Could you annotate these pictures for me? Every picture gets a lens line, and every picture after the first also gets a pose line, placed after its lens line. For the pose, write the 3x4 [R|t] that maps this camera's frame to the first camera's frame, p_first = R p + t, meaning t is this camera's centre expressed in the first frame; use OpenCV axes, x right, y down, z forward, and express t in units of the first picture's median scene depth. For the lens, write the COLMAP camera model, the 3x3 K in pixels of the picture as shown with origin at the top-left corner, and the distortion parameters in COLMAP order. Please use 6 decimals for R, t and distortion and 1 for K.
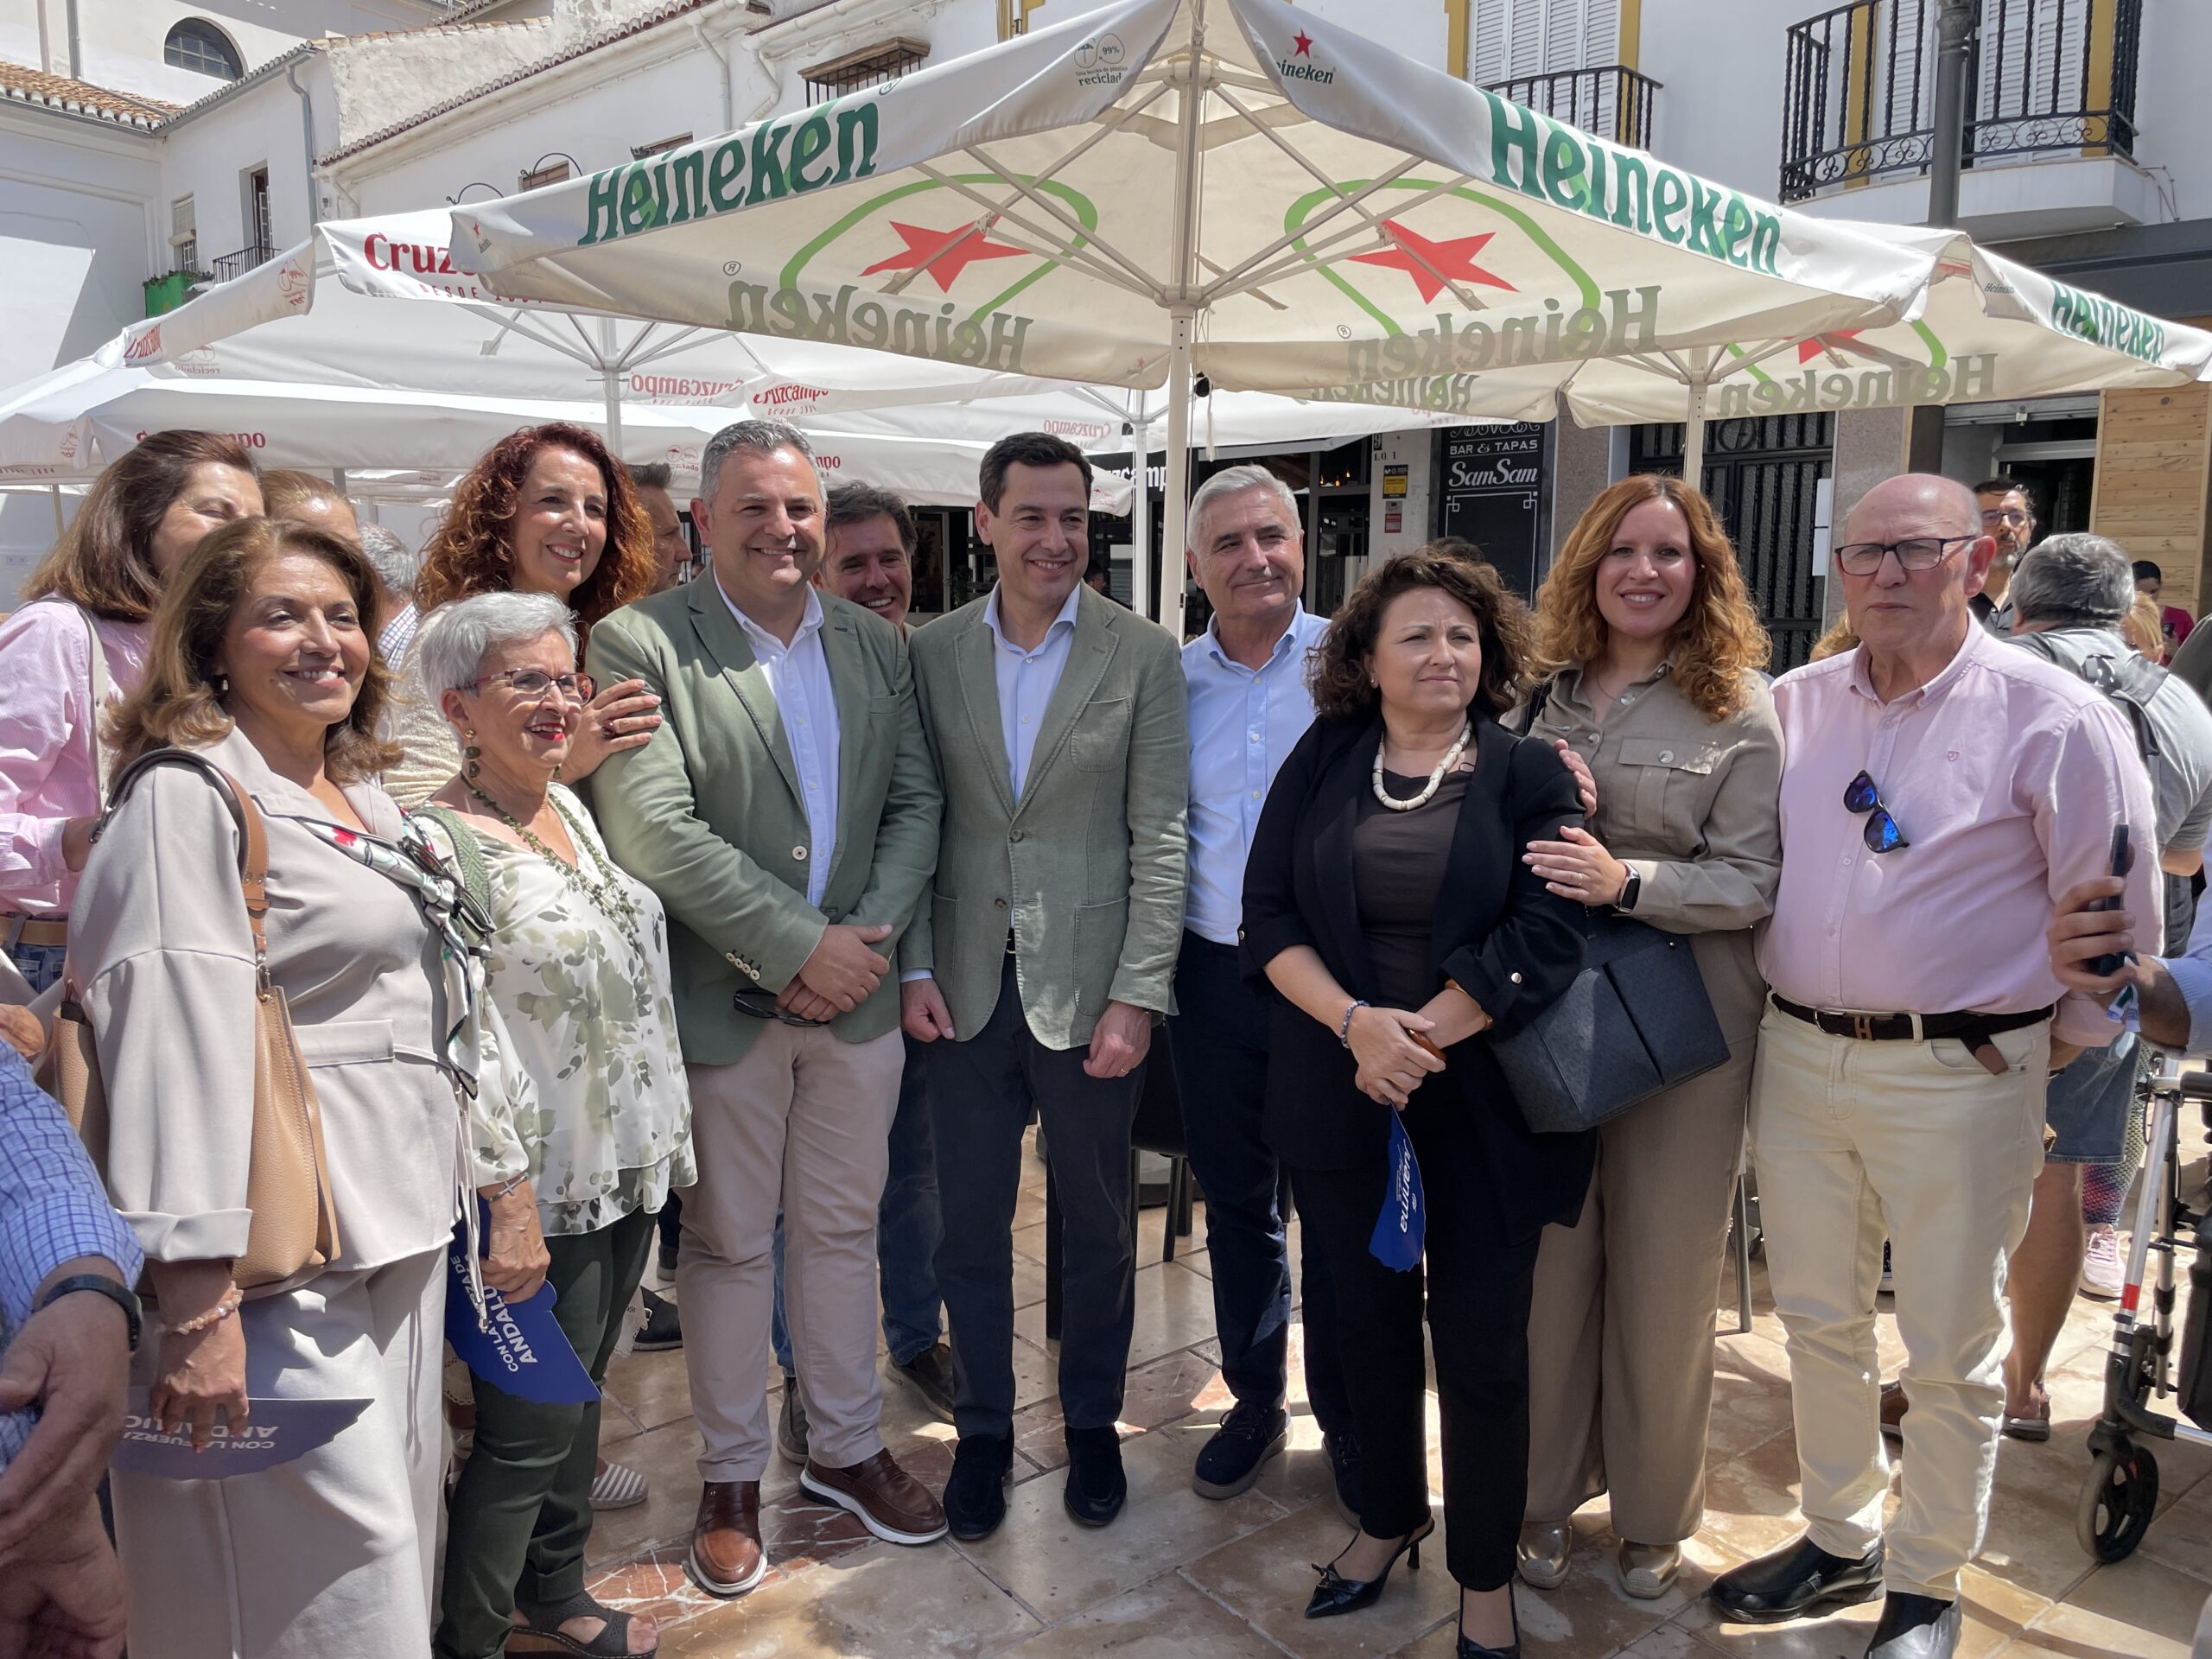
lens RADIAL K [[1678.7, 0, 1095.9], [0, 1678.7, 808.5], [0, 0, 1]] dist [0.084372, -0.125881]
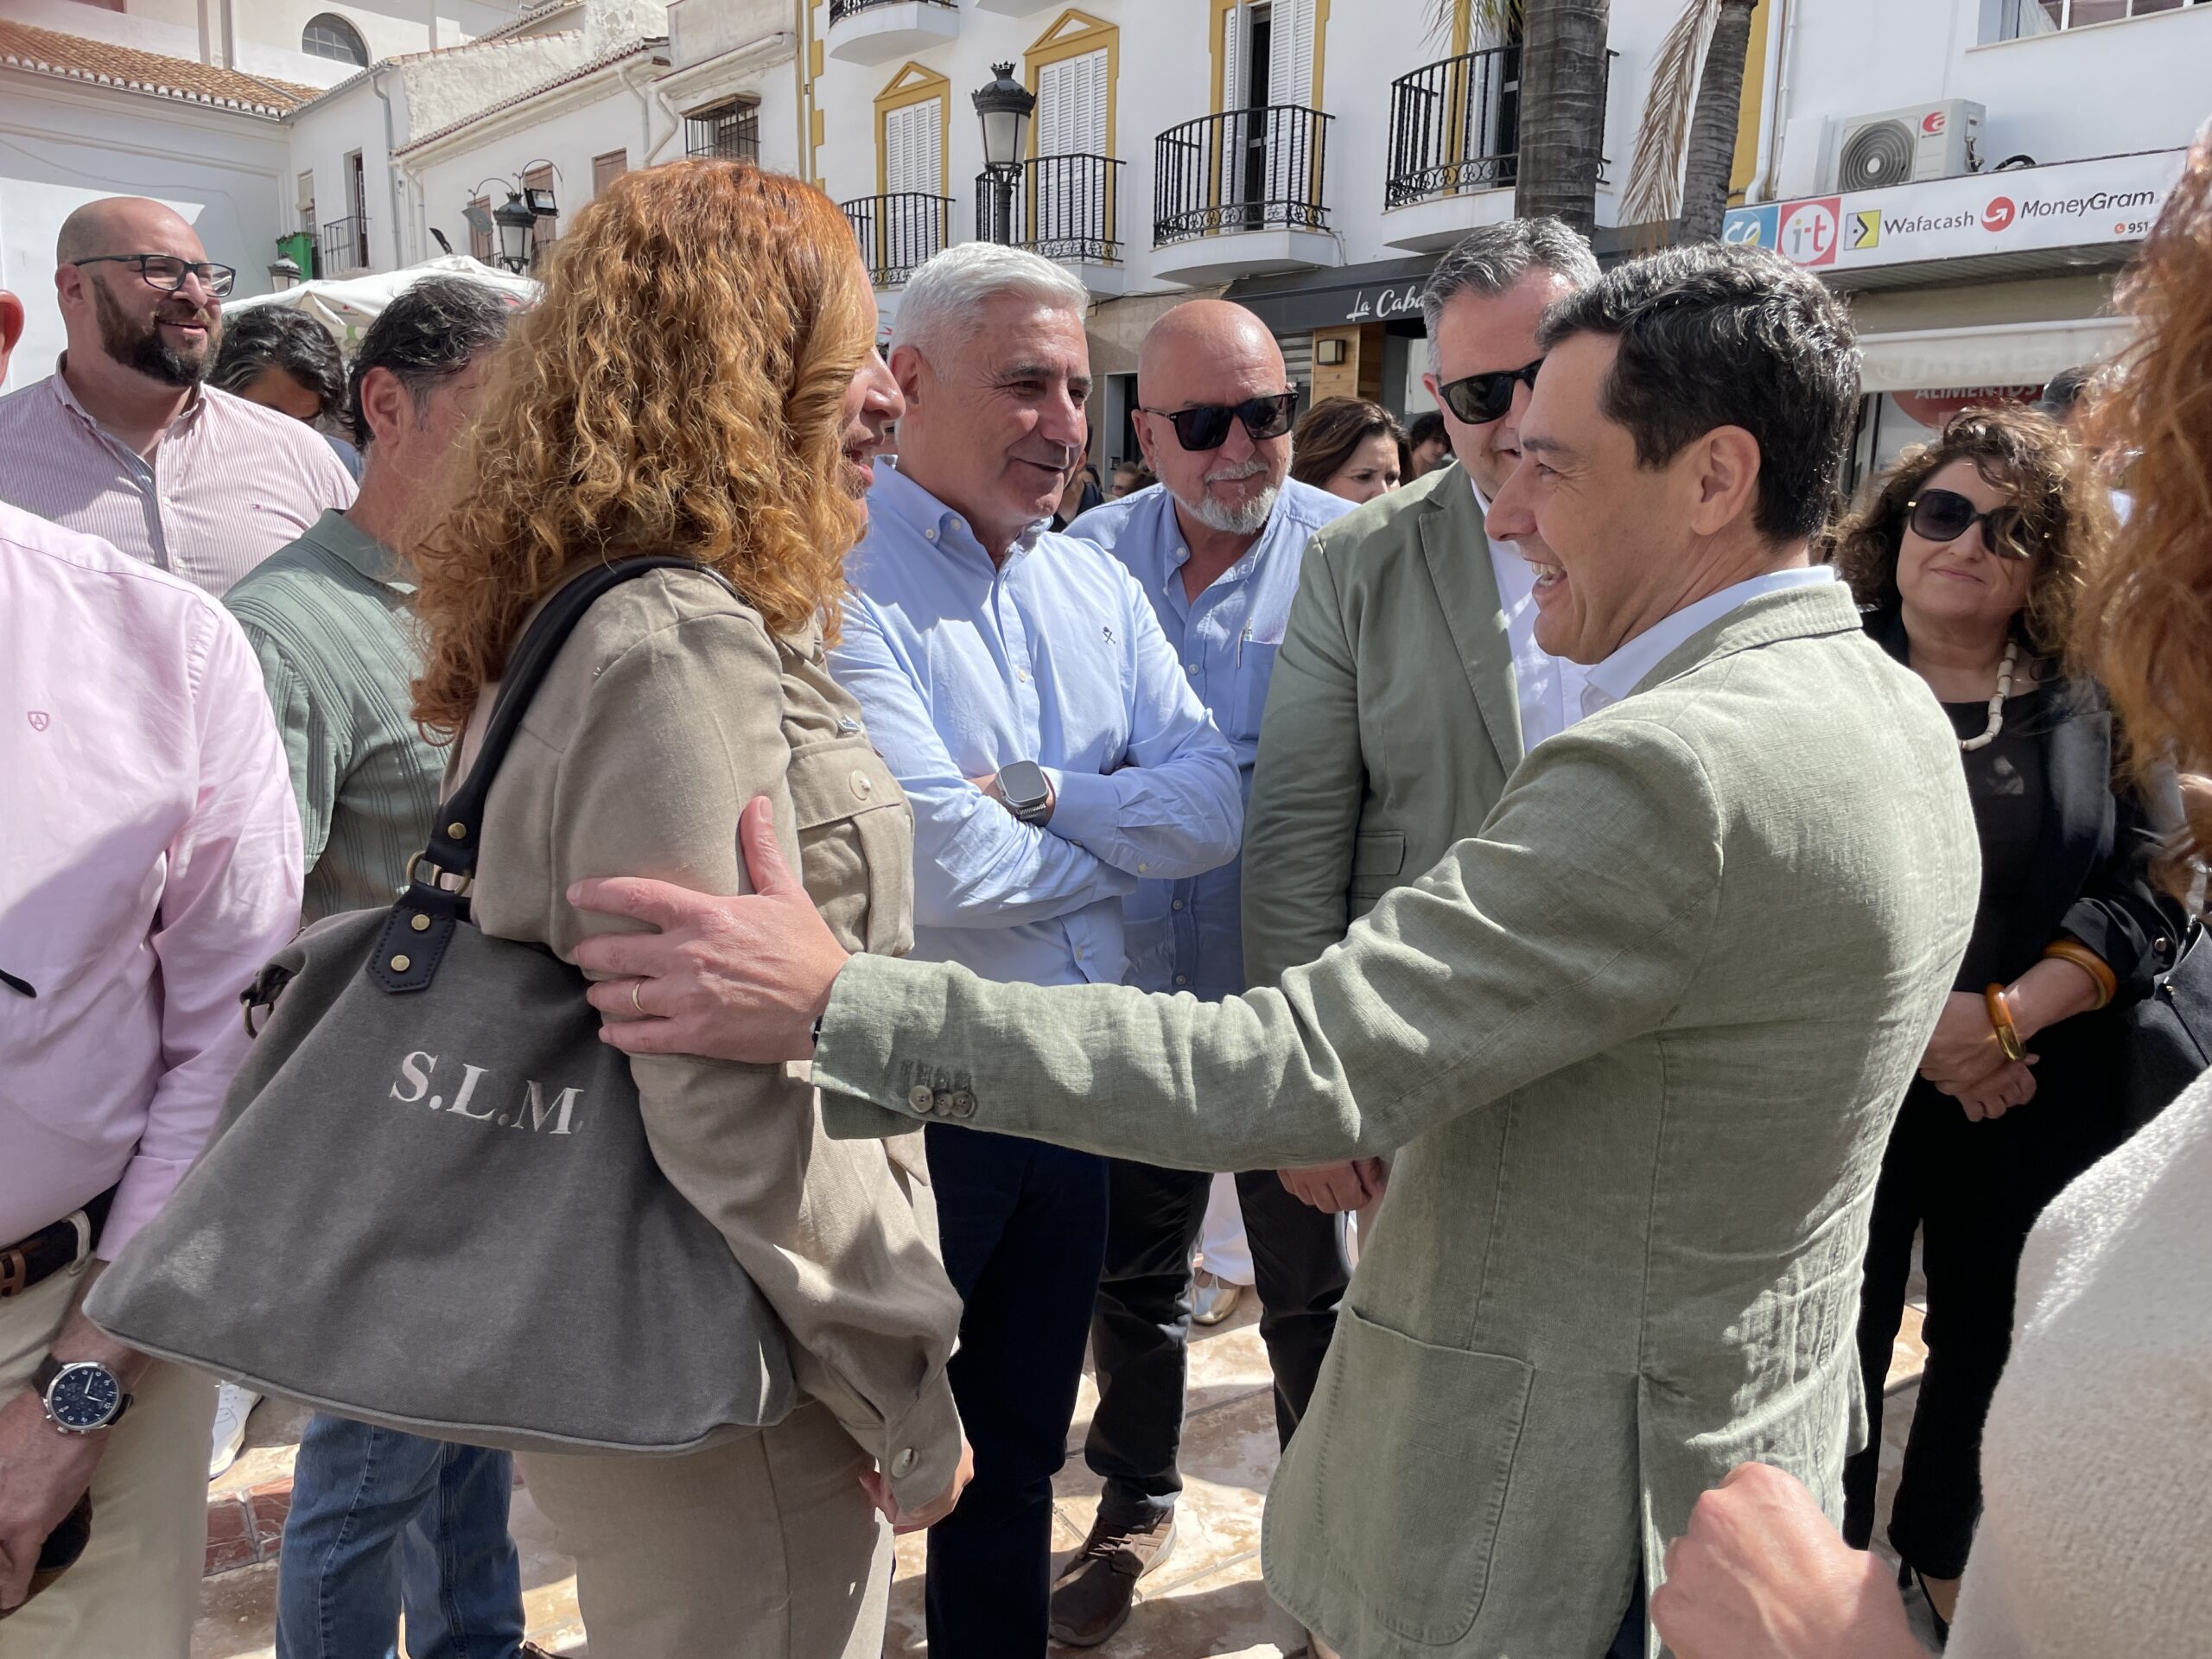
lens RADIAL K [[1706.3, 0, 1129.6], [0, 1706.3, 807.8], [0, 0, 1]] dist [0.080714, -0.121957]
pose [[0.995467, 0.034735, -0.088540, 0.229910], [-0.031406, 0.998757, 0.038714, 0.046644], [0.089775, -0.035758, 0.995320, -0.268844]]
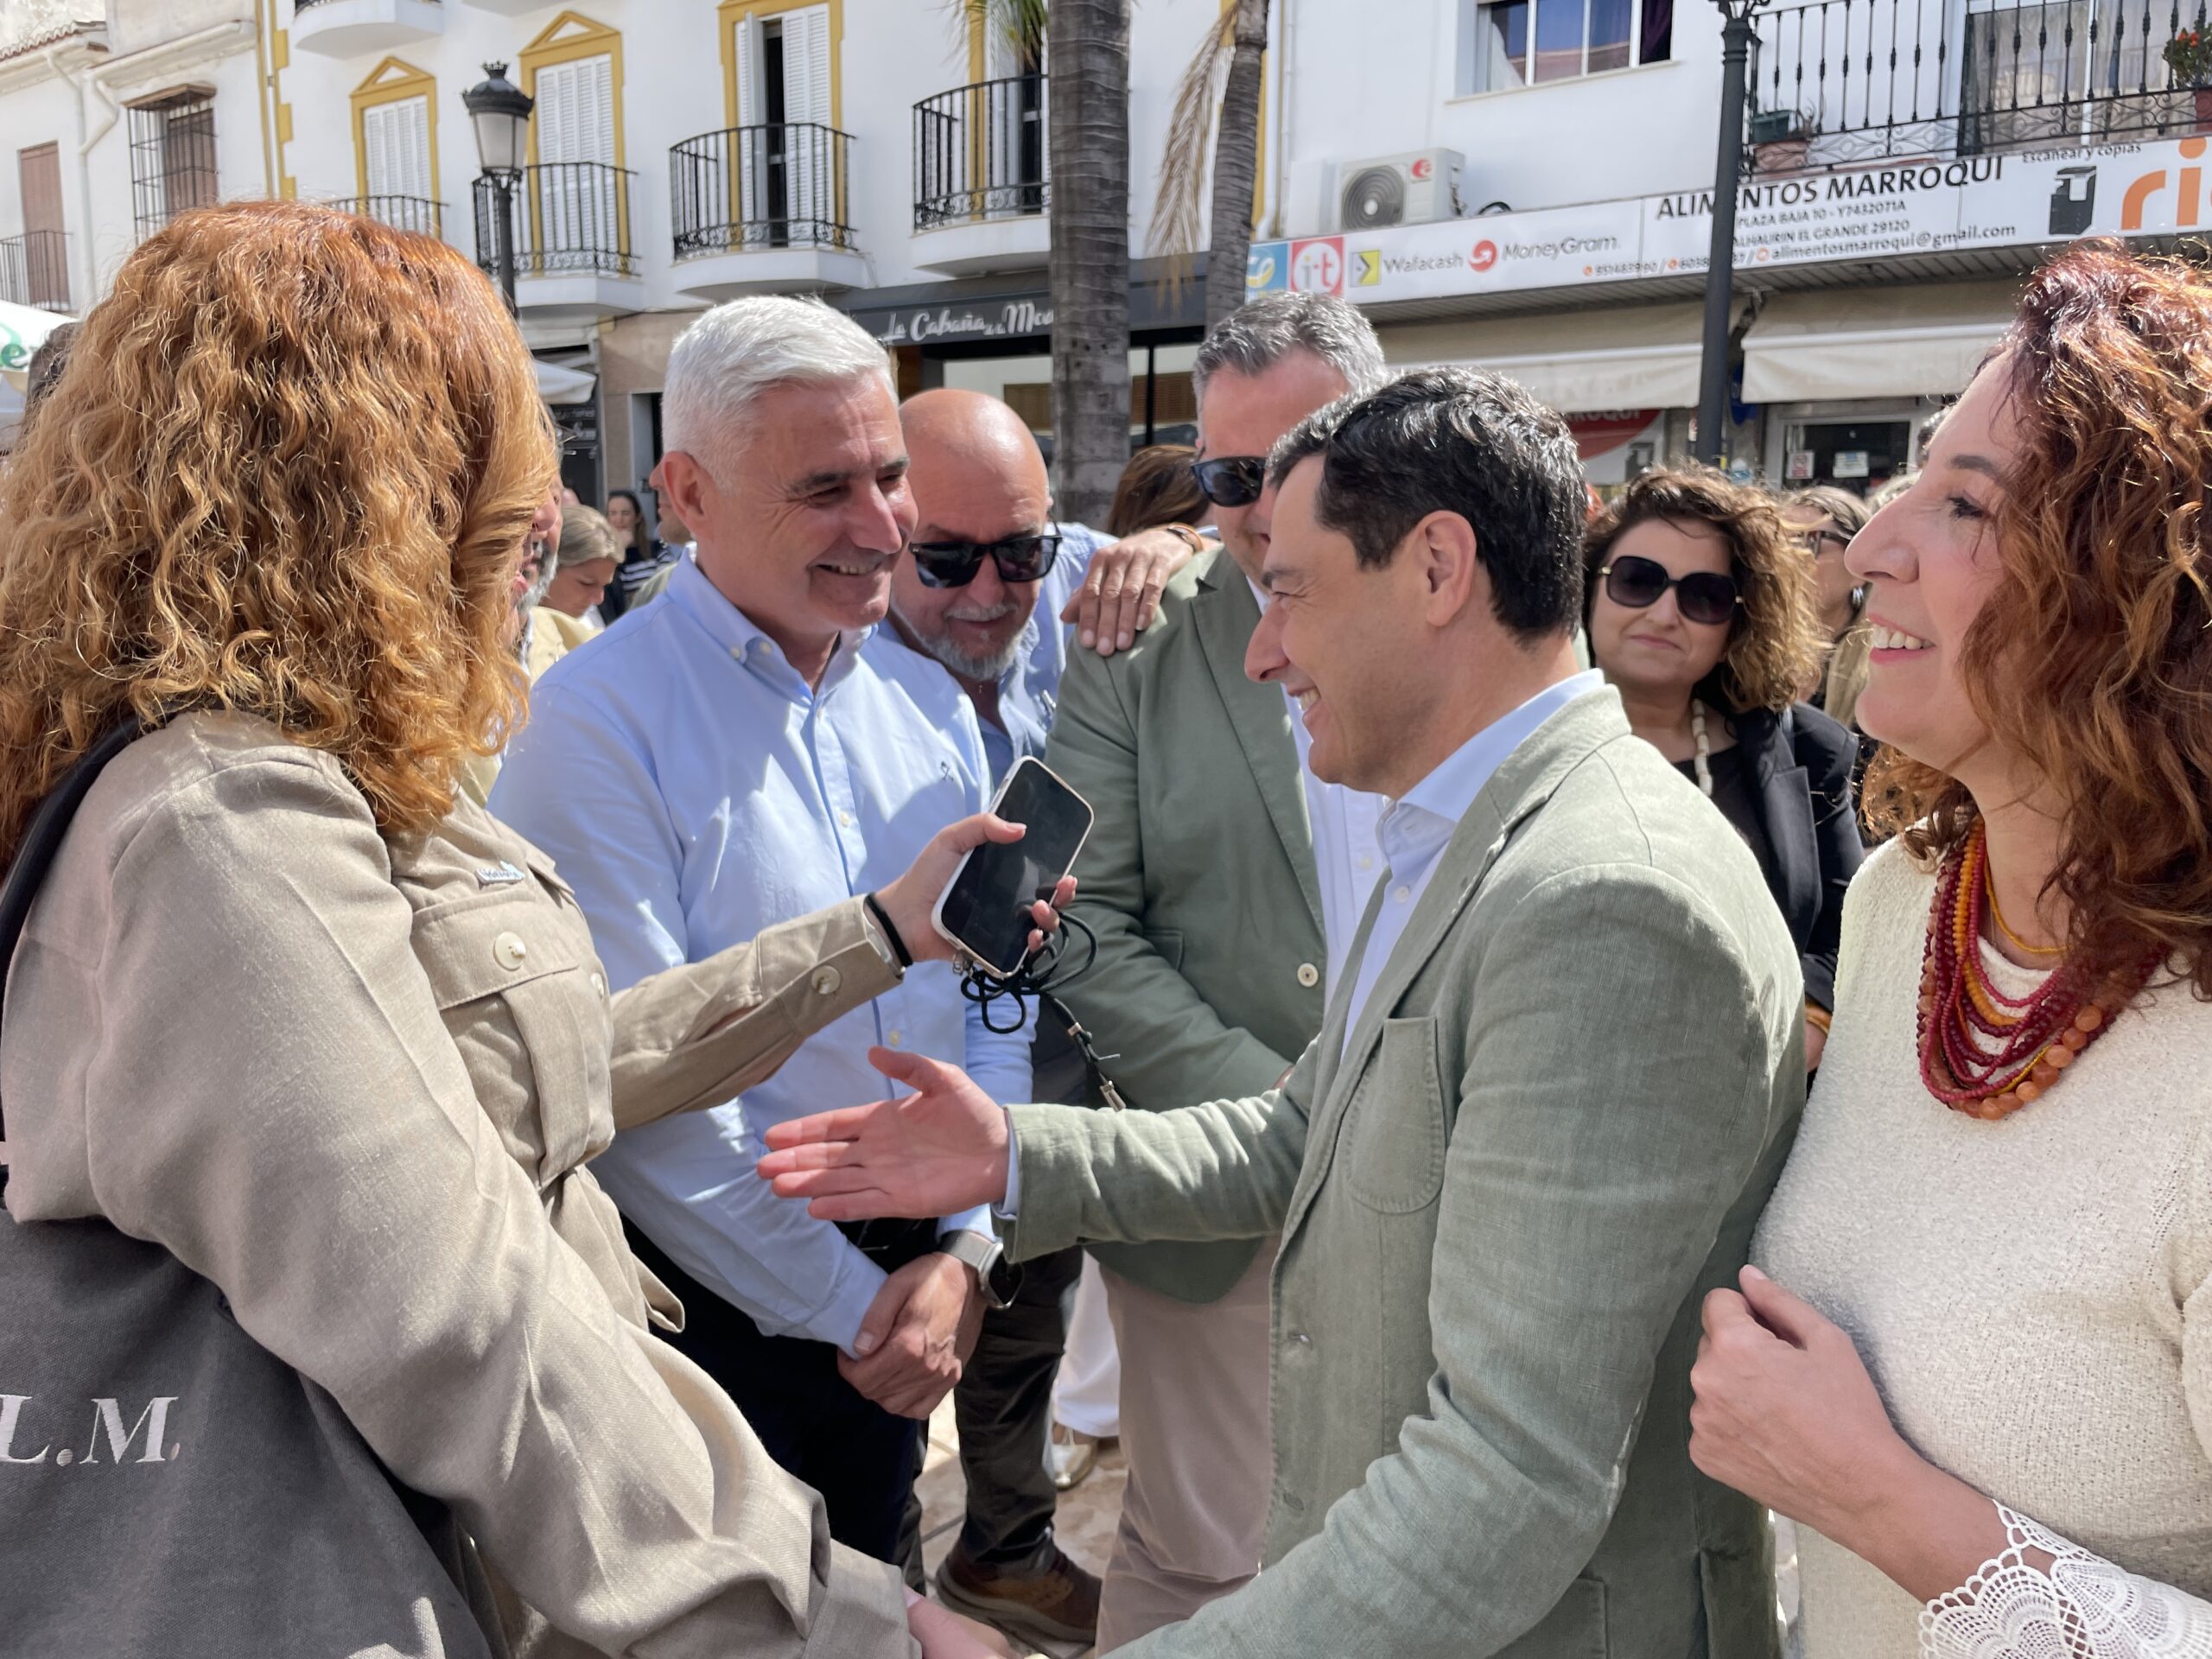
lens RADIAL K [[1678.7, 0, 1095.9], [0, 1678.7, 808.5], [0, 0, 1]] dist [0.084372, -0.125881]
pose [[0.986580, -0.024490, 0.161430, 0.220324], [0.018936, 0.999178, 0.035856, 0.039778], [-0.162175, -0.032318, 0.986233, -0.256075]]
